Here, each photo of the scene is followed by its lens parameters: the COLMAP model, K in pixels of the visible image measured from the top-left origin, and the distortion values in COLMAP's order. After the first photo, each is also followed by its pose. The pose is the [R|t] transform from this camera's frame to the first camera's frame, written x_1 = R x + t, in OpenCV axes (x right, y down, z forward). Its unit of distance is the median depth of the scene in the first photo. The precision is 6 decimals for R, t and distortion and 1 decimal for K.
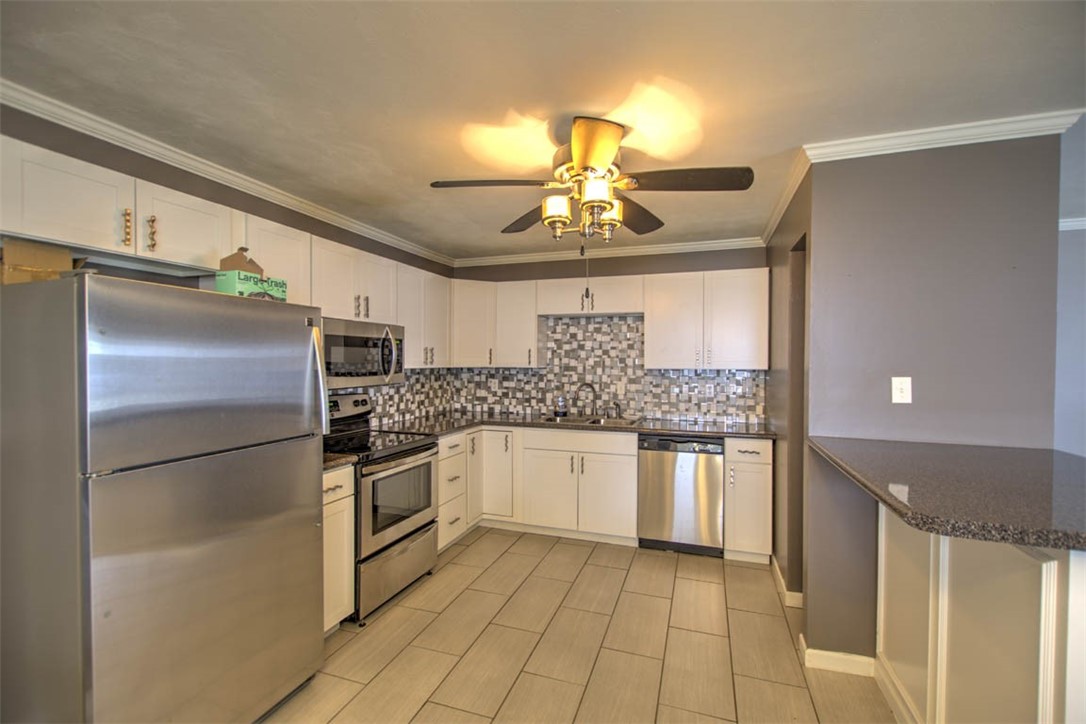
lens RADIAL K [[471.0, 0, 541.9], [0, 471.0, 366.7], [0, 0, 1]] dist [0.002064, 0.000233]
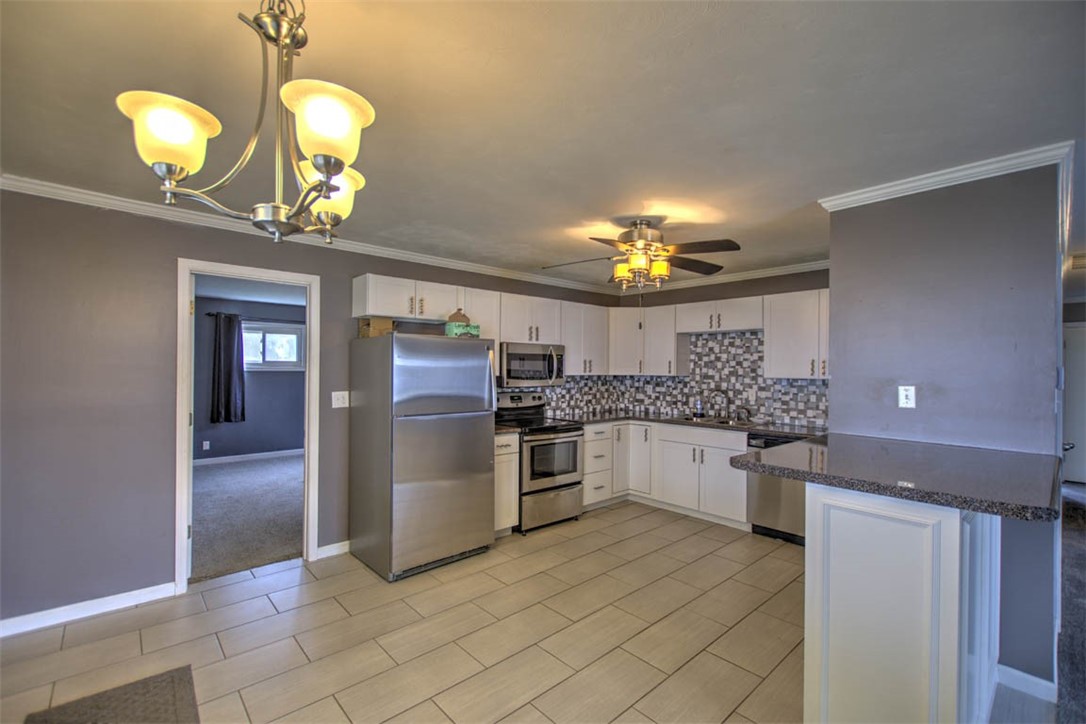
lens RADIAL K [[471.0, 0, 541.9], [0, 471.0, 365.4], [0, 0, 1]] dist [0.002064, 0.000233]
pose [[0.879443, 0.000946, -0.476003, 0.322163], [-0.011482, 0.999749, -0.019226, 0.002807], [0.475866, 0.022374, 0.879233, -0.287443]]
